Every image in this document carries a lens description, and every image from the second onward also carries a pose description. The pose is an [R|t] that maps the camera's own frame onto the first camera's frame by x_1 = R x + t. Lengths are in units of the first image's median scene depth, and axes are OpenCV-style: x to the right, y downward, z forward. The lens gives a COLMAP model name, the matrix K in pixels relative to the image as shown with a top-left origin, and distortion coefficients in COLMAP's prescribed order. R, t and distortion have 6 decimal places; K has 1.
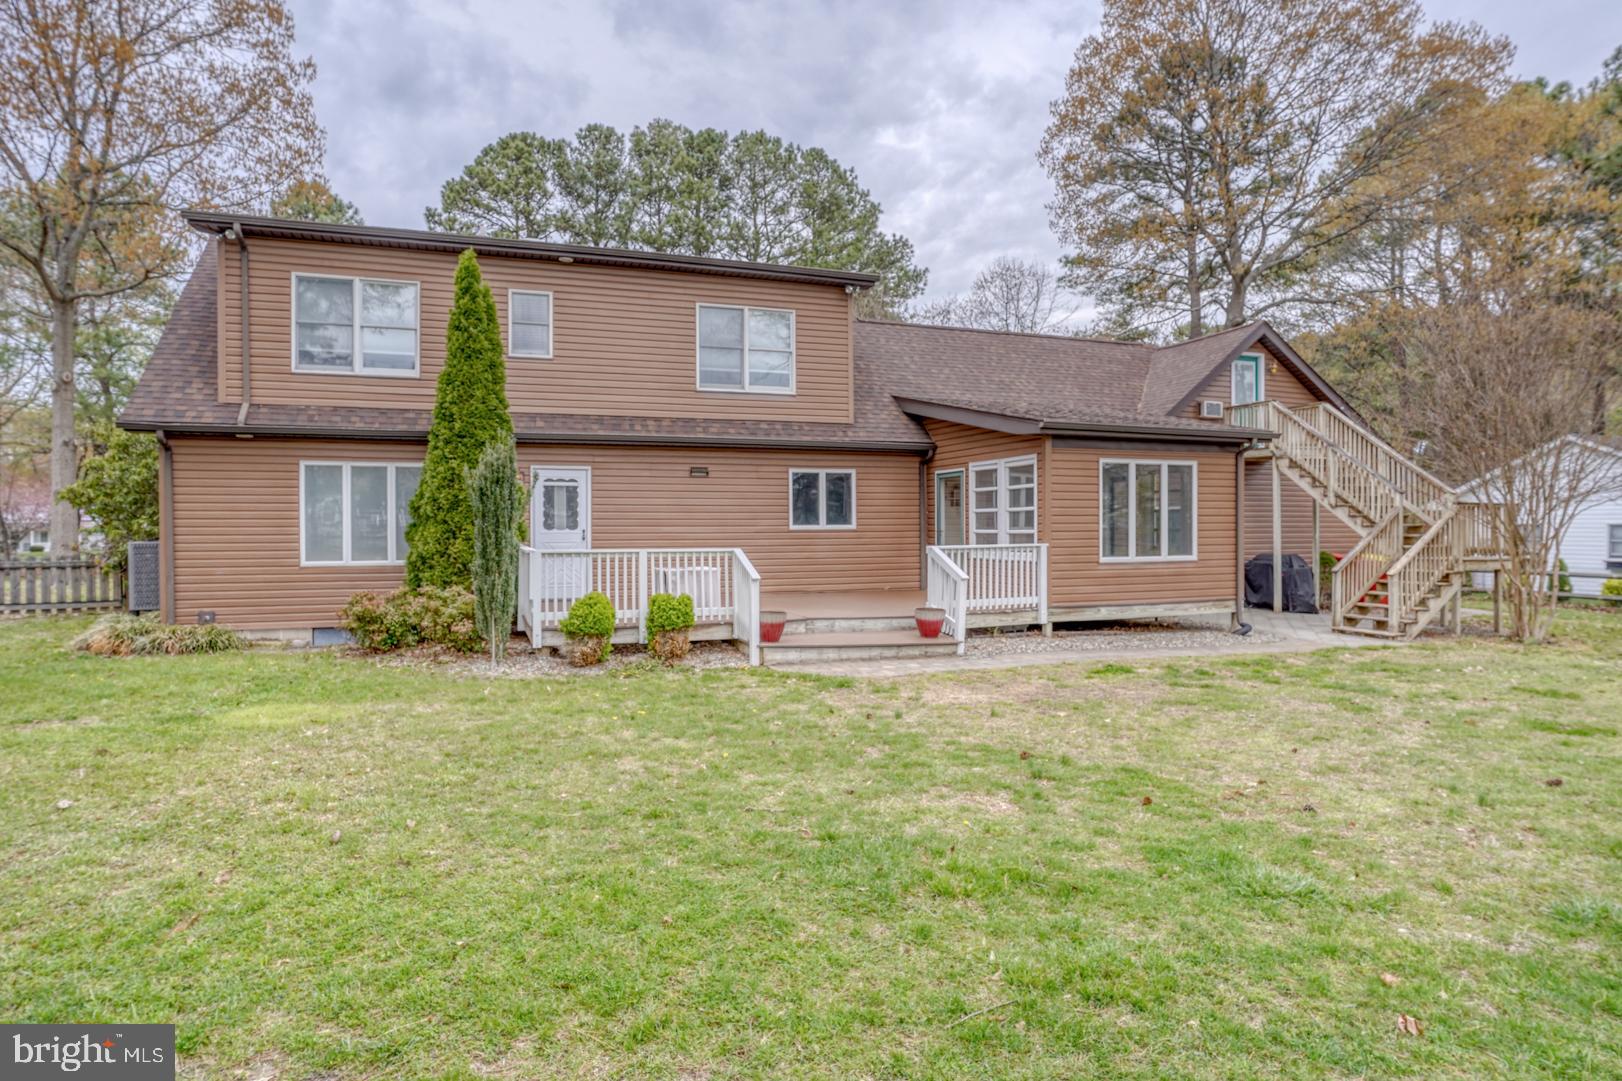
lens RADIAL K [[892.8, 0, 812.3], [0, 892.8, 536.3], [0, 0, 1]] dist [-0.048855, 0.001552]
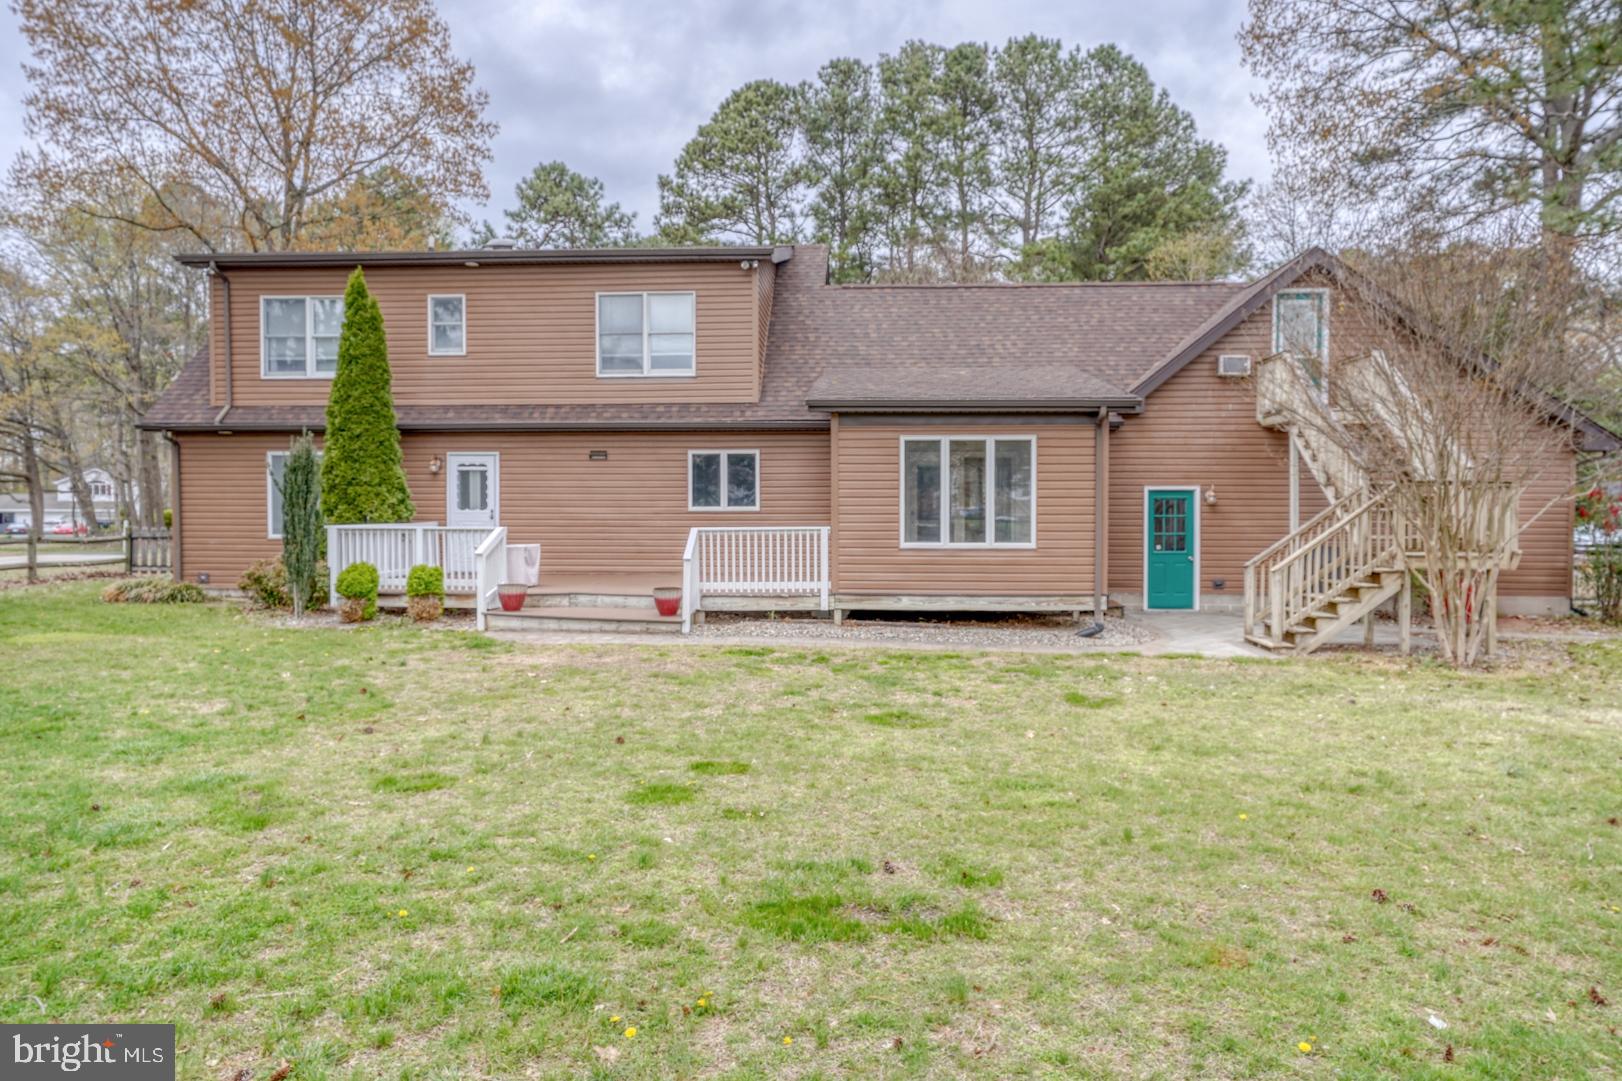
lens RADIAL K [[1058.6, 0, 811.7], [0, 1058.6, 545.0], [0, 0, 1]] dist [-0.018254, -0.000735]
pose [[0.922601, 0.018530, -0.385309, 0.610339], [-0.008839, 0.999599, 0.026907, -0.002579], [0.385653, -0.021419, 0.922395, -0.053867]]
